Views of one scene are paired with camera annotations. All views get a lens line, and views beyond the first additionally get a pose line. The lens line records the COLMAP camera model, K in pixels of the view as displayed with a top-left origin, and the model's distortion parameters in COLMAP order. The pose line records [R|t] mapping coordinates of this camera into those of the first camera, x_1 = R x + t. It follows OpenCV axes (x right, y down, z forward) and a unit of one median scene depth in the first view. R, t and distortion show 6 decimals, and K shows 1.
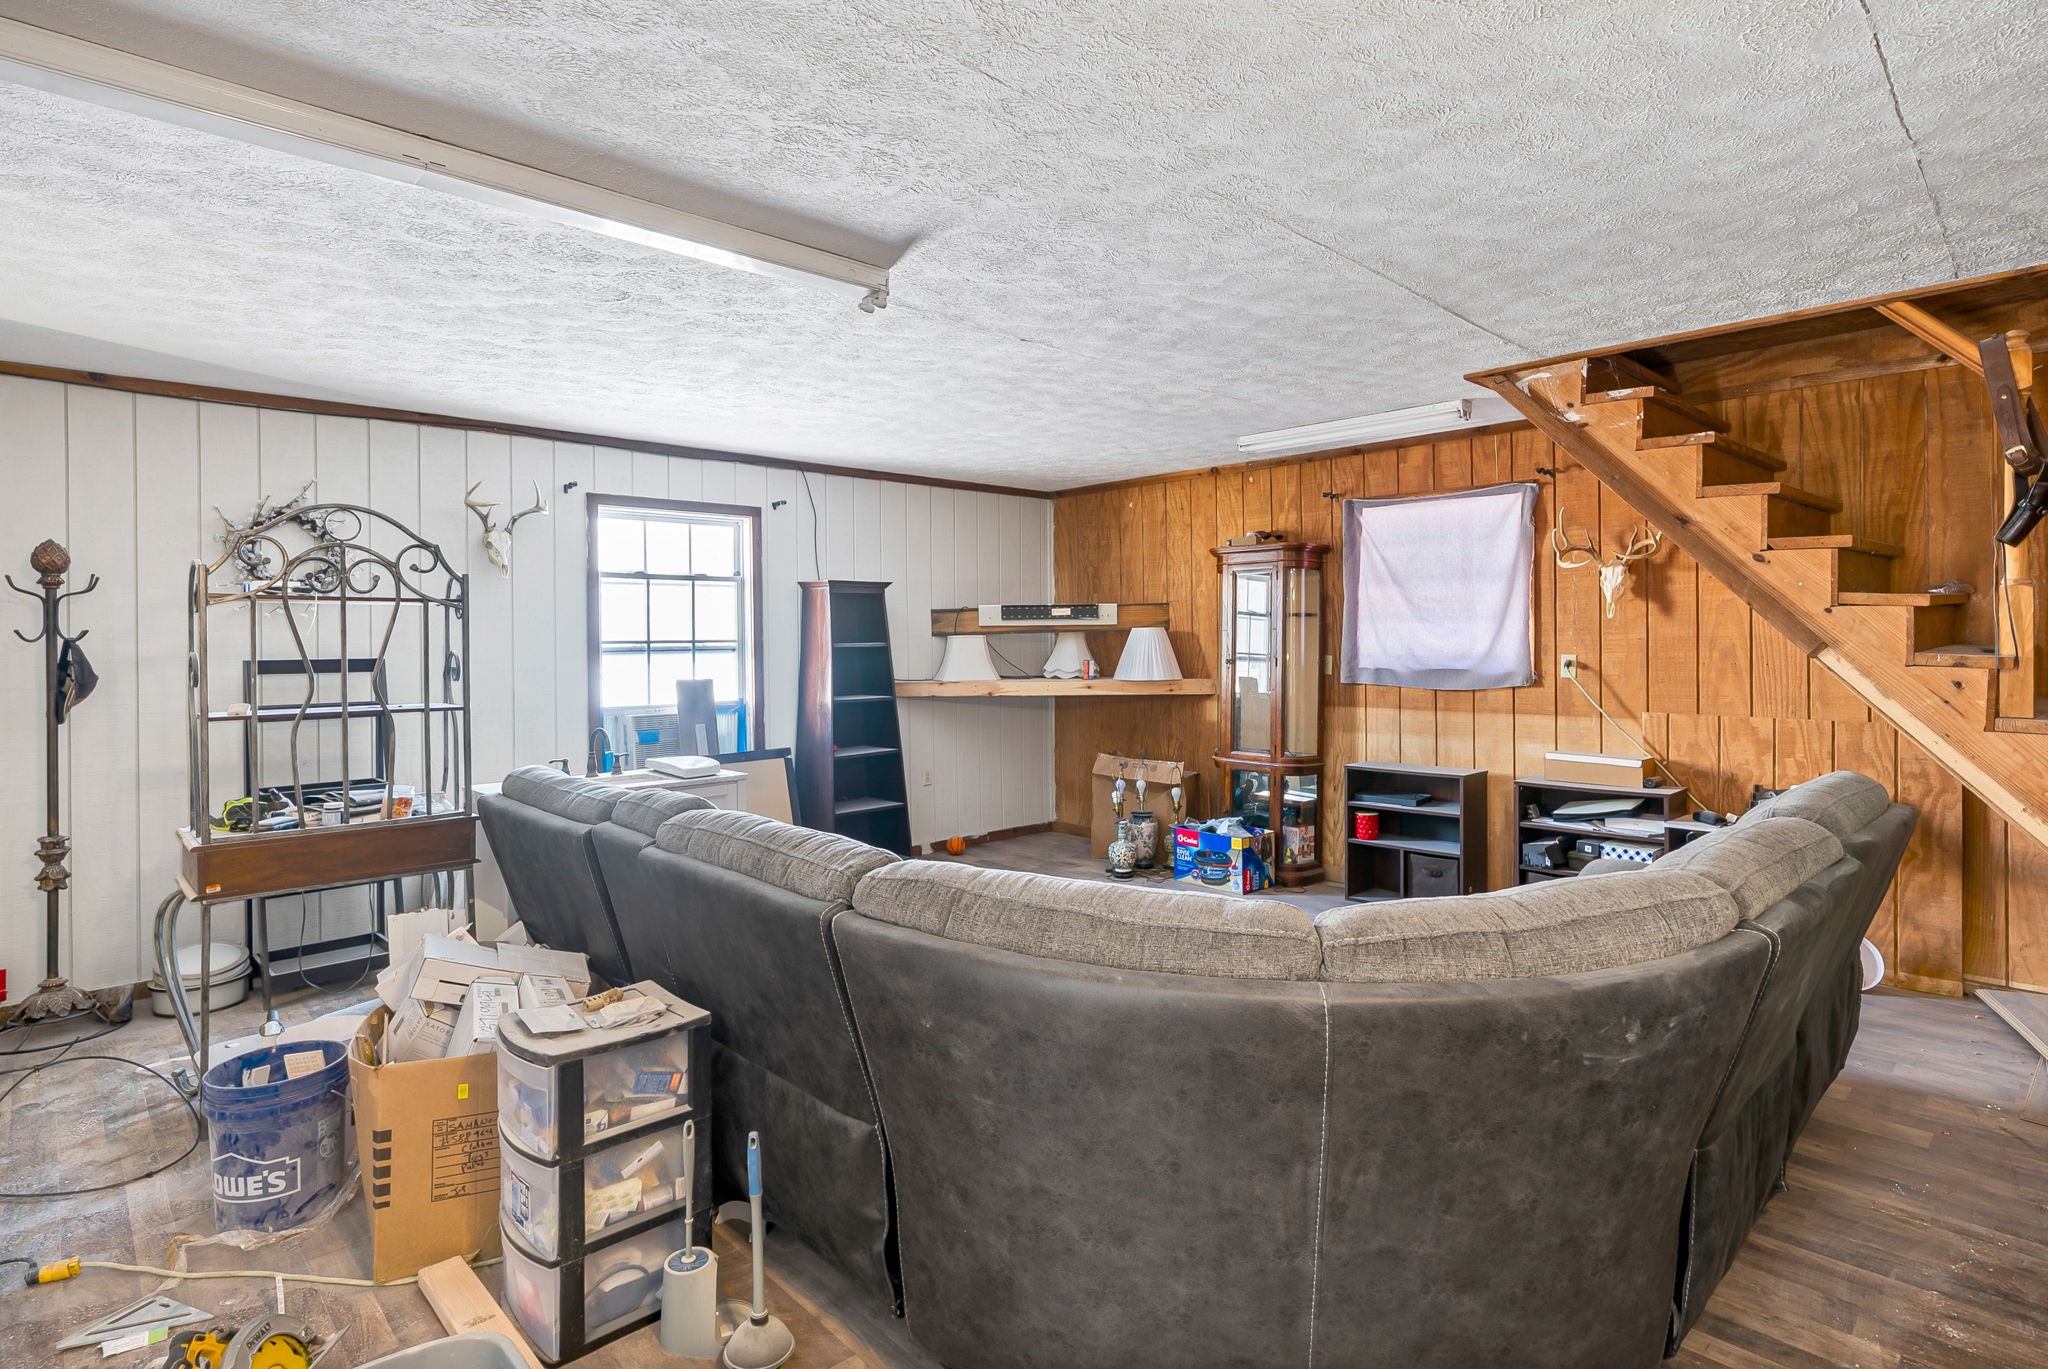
lens RADIAL K [[1046.3, 0, 1045.3], [0, 1046.3, 642.7], [0, 0, 1]] dist [0.000378, 0.000080]
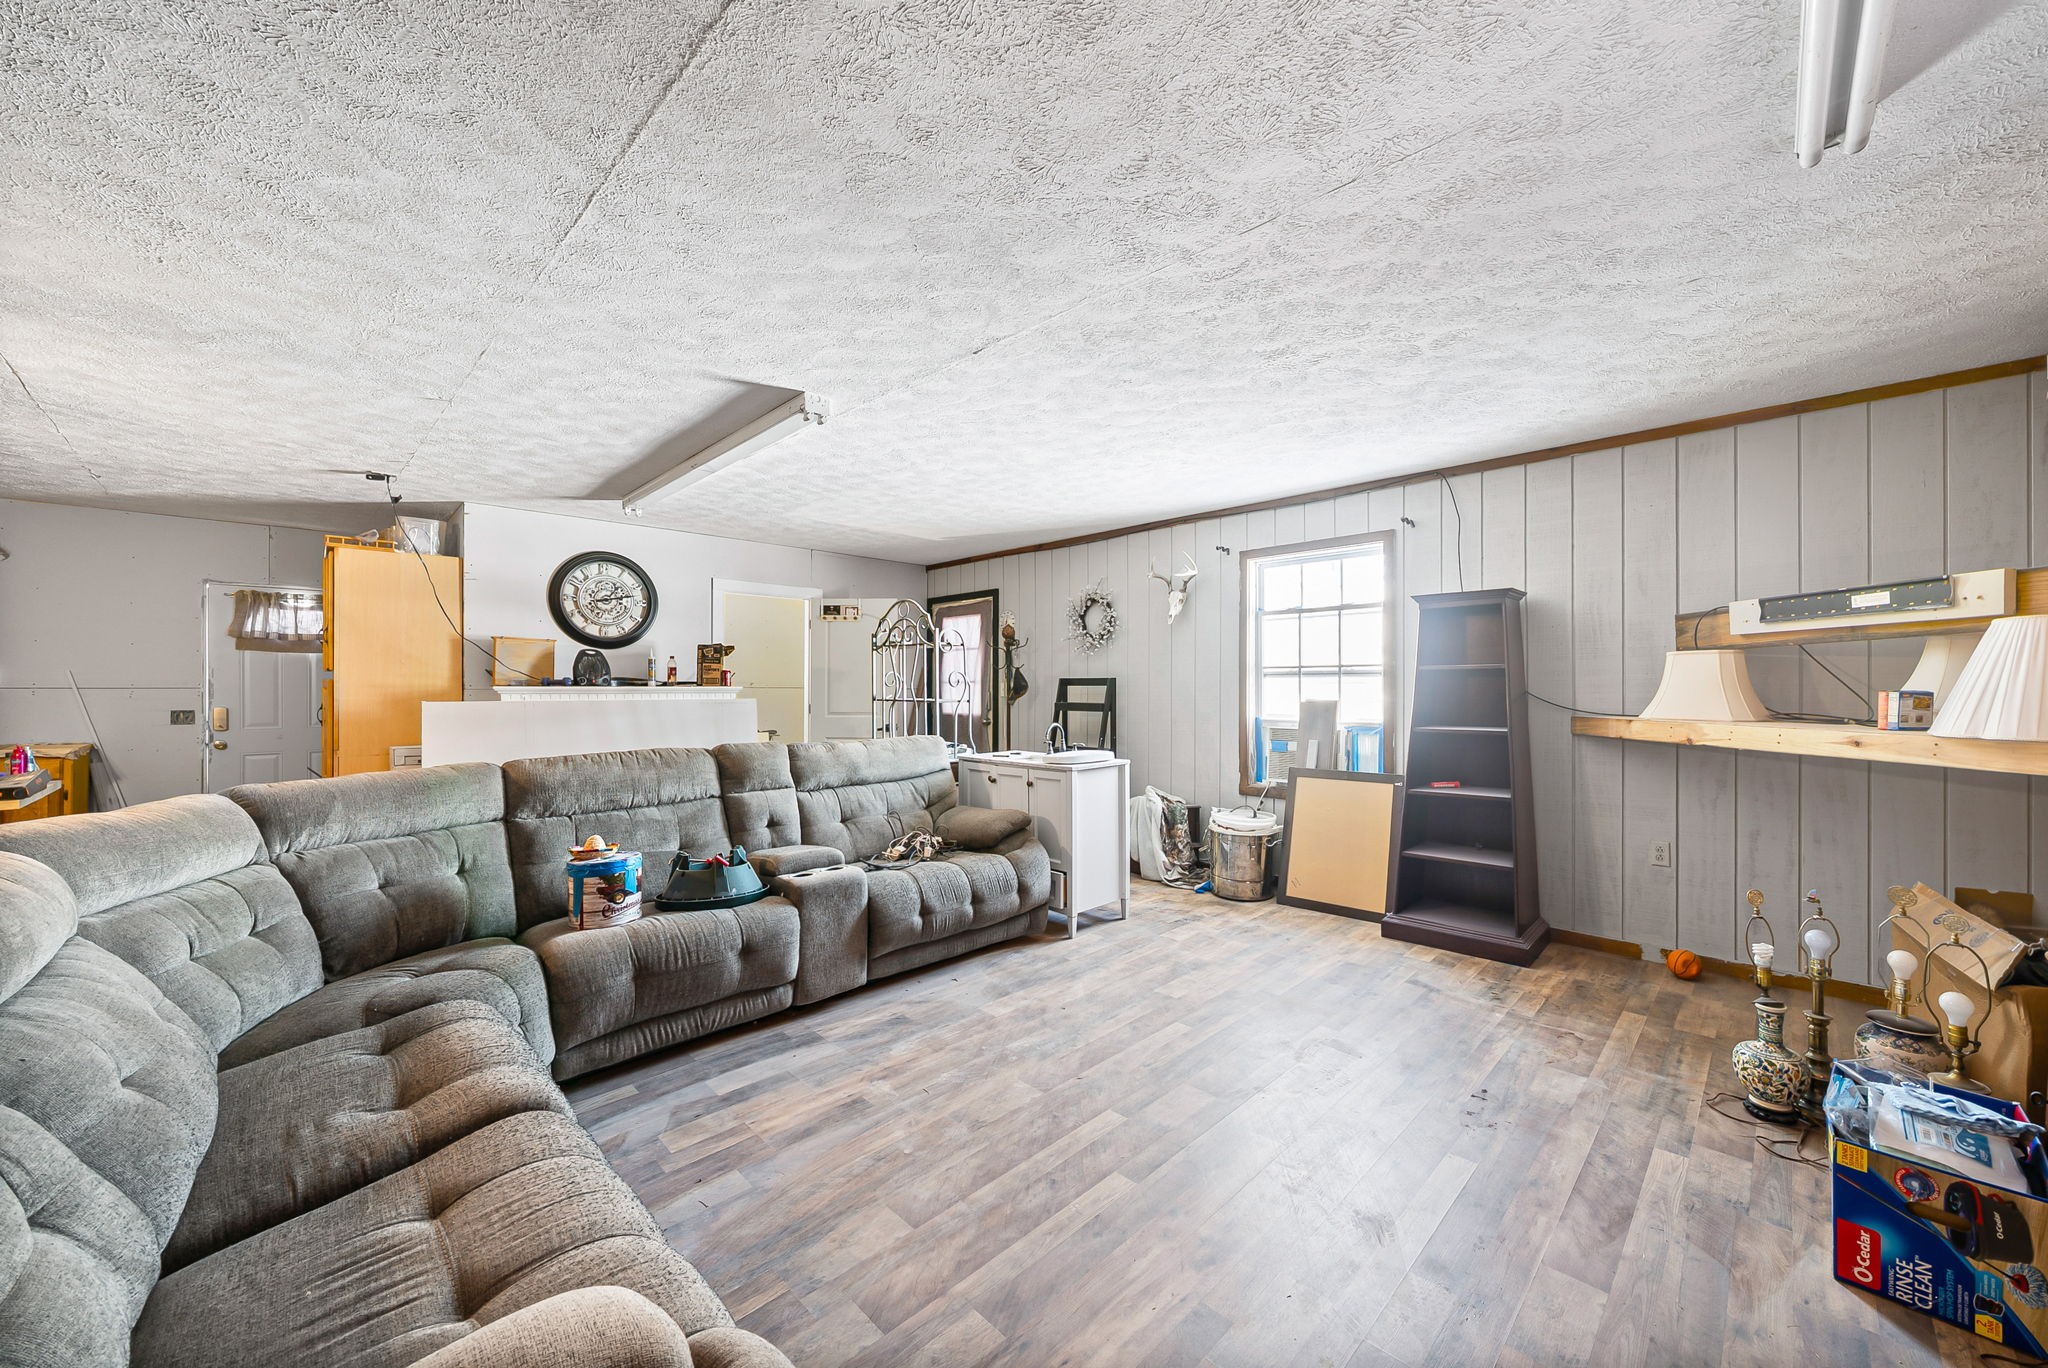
lens RADIAL K [[762.9, 0, 1025.8], [0, 762.9, 685.6], [0, 0, 1]] dist [-0.001043, -0.000050]
pose [[0.014207, 0.008446, -0.999863, 0.452093], [-0.000891, 0.999964, 0.008434, 0.012645], [0.999899, 0.000771, 0.014214, 0.655072]]
